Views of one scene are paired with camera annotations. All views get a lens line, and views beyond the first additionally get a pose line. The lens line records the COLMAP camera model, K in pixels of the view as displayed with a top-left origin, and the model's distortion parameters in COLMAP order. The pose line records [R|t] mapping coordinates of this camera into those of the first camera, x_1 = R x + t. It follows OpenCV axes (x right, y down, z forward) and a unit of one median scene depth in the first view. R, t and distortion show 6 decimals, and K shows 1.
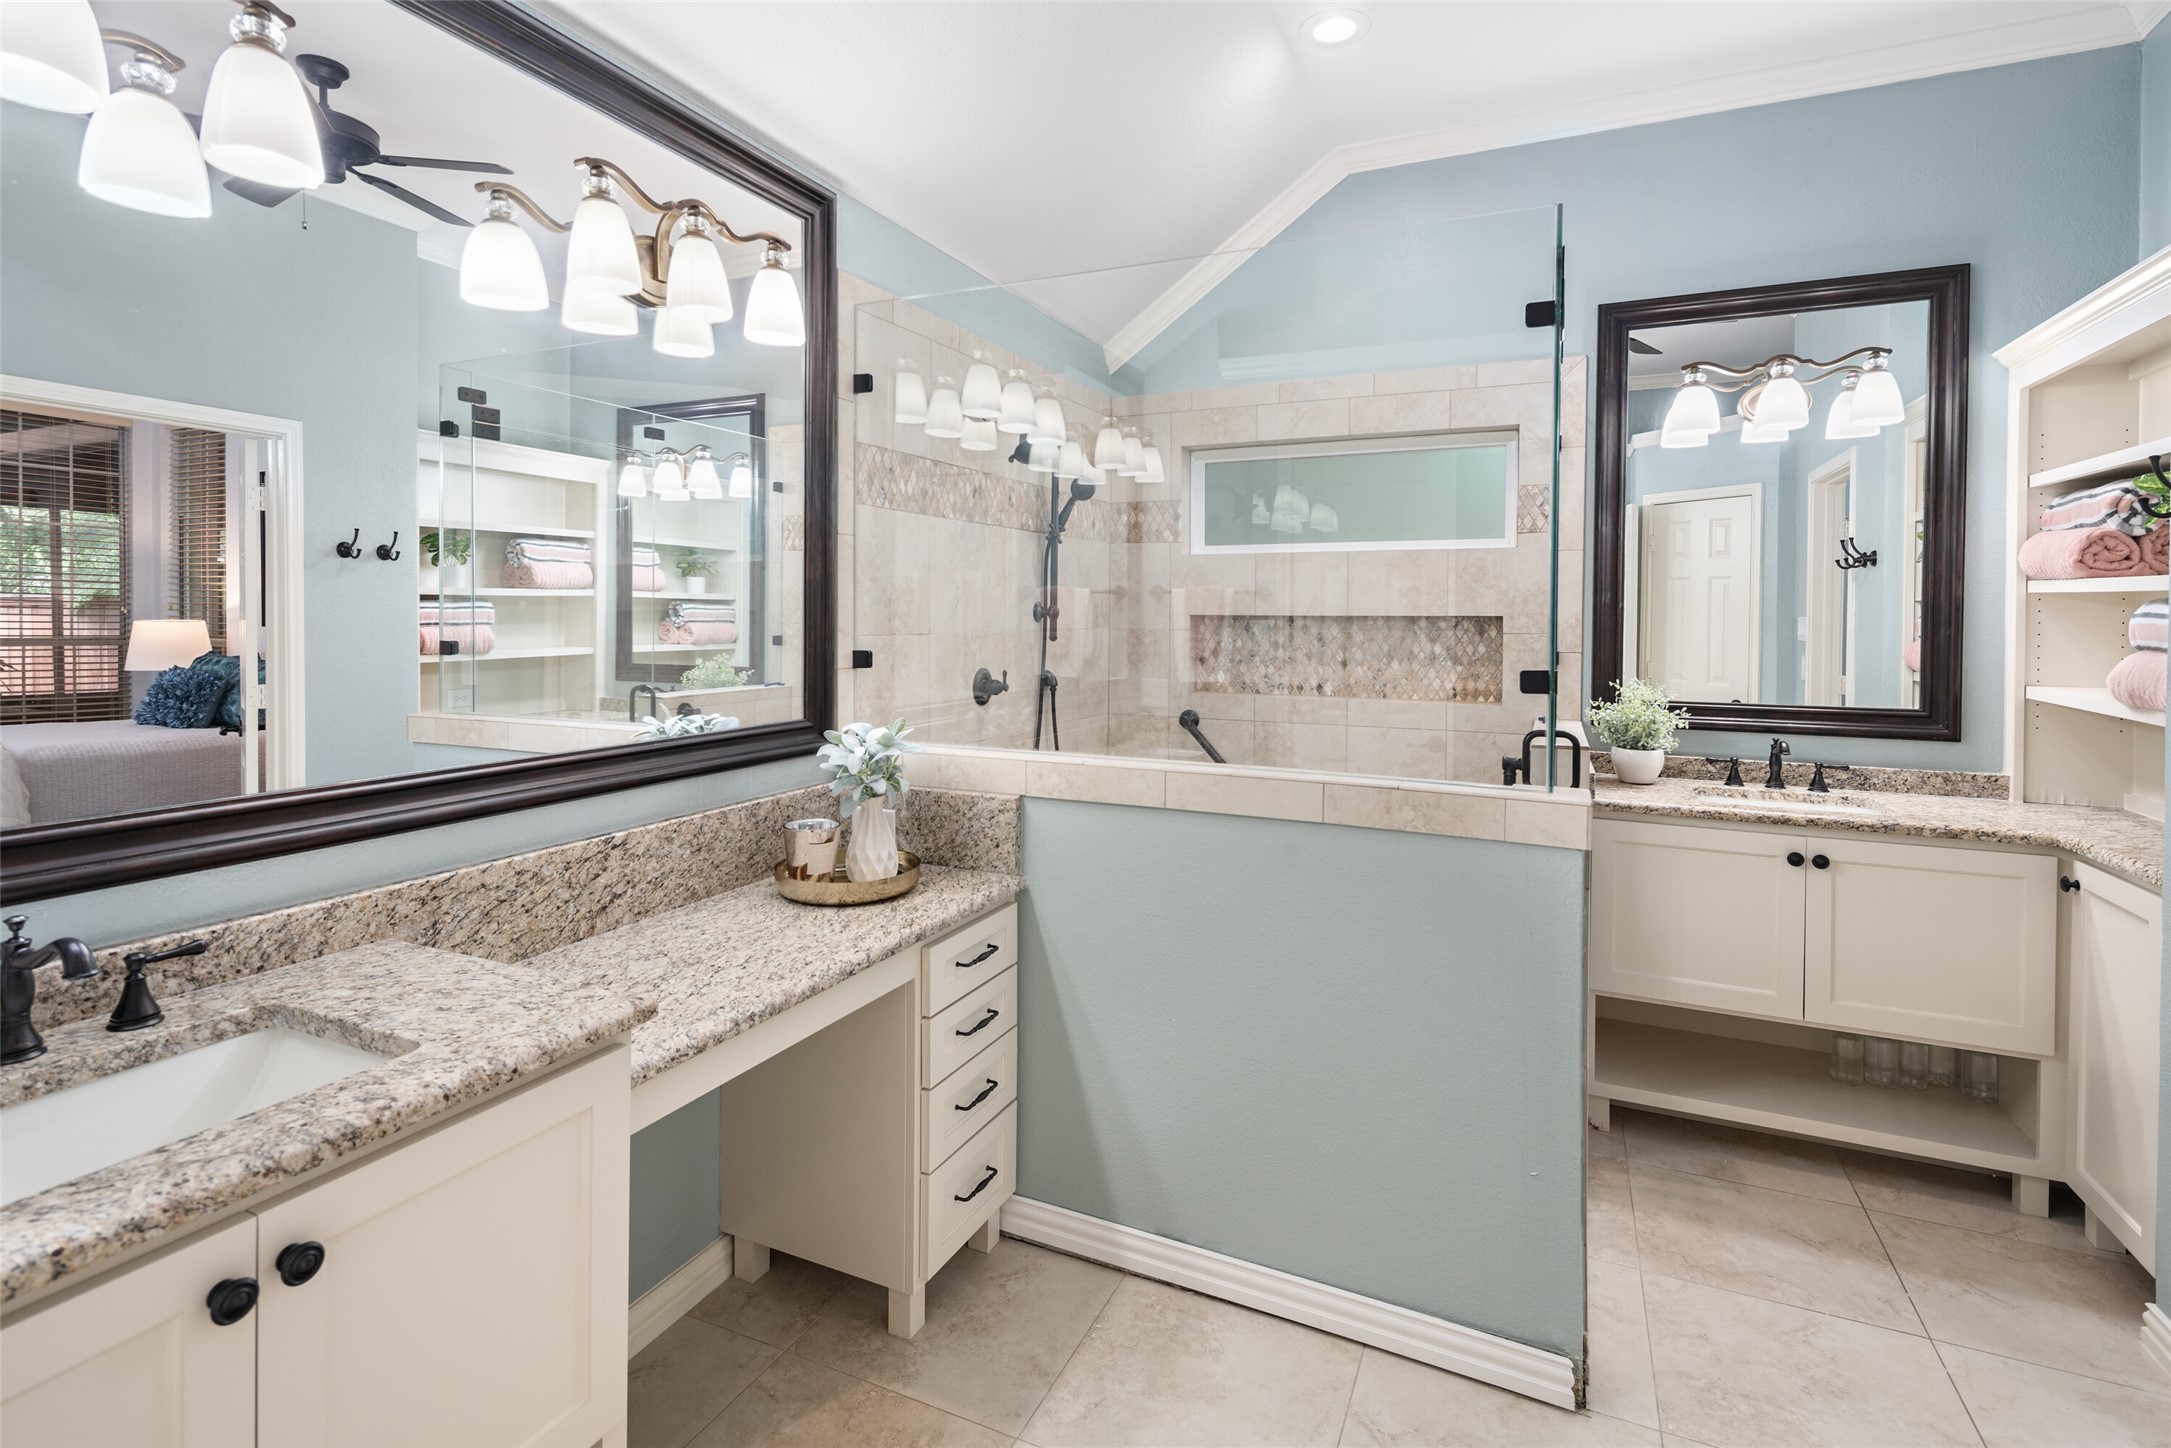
lens RADIAL K [[1038.1, 0, 1081.5], [0, 1038.1, 624.4], [0, 0, 1]] dist [0.012690, -0.000420]
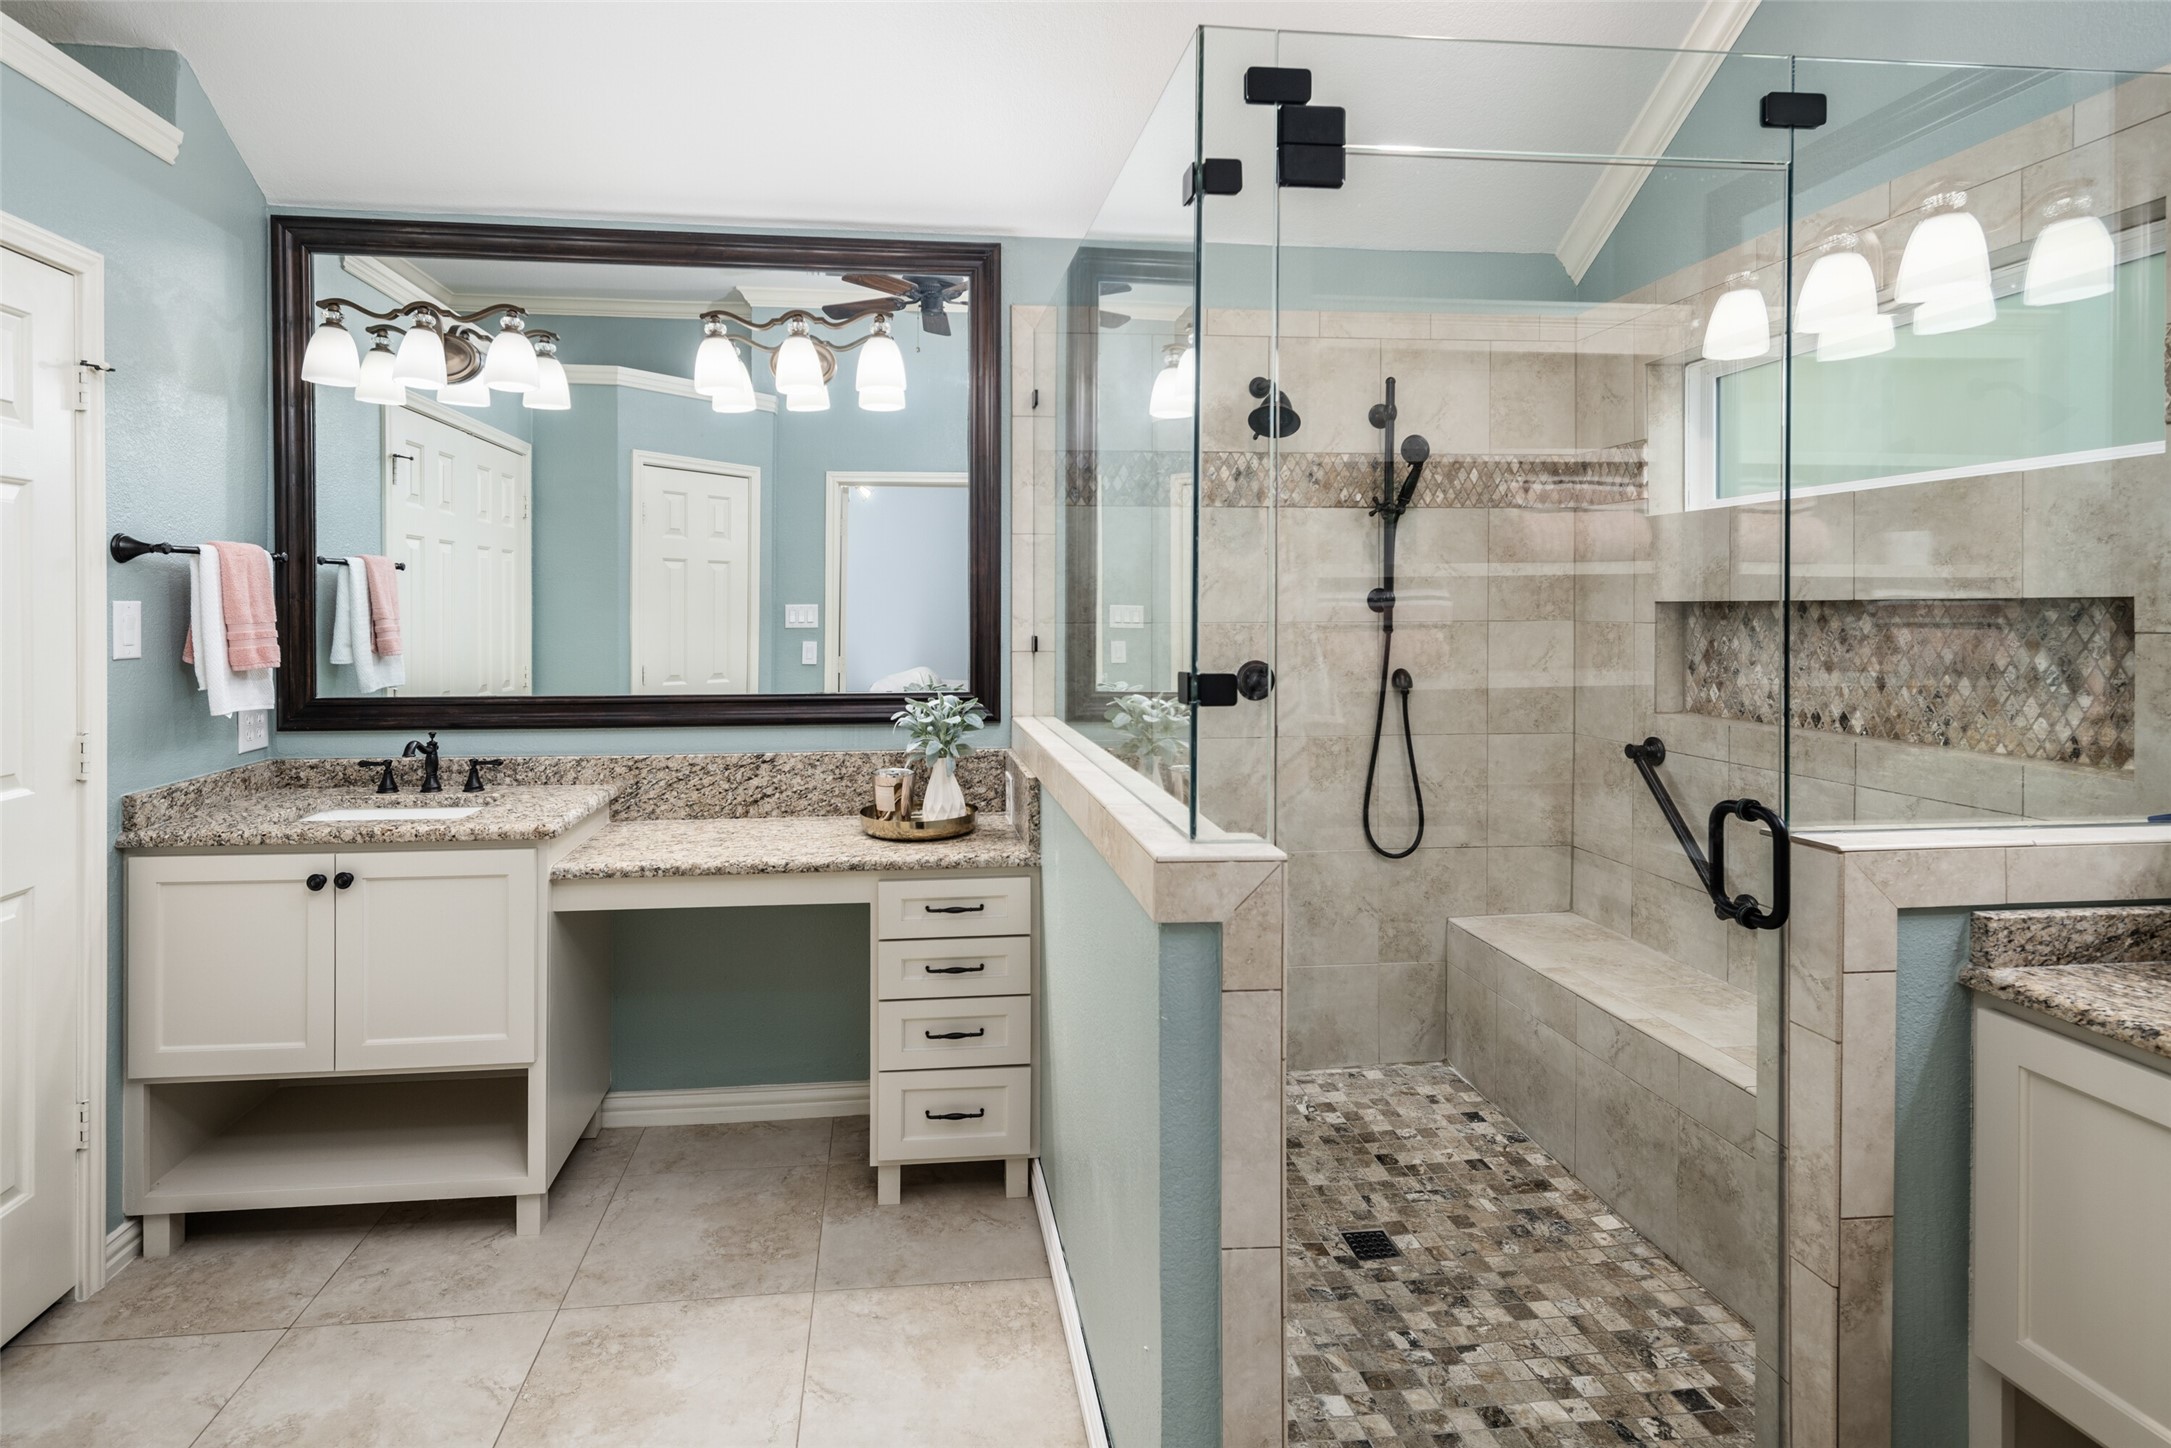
lens RADIAL K [[1060.4, 0, 1010.1], [0, 1060.4, 607.3], [0, 0, 1]] dist [0.002353, 0.000199]
pose [[0.509626, -0.005275, -0.860380, 0.626082], [-0.003726, 0.999958, -0.008337, 0.003202], [0.860388, 0.007454, 0.509585, 0.323452]]
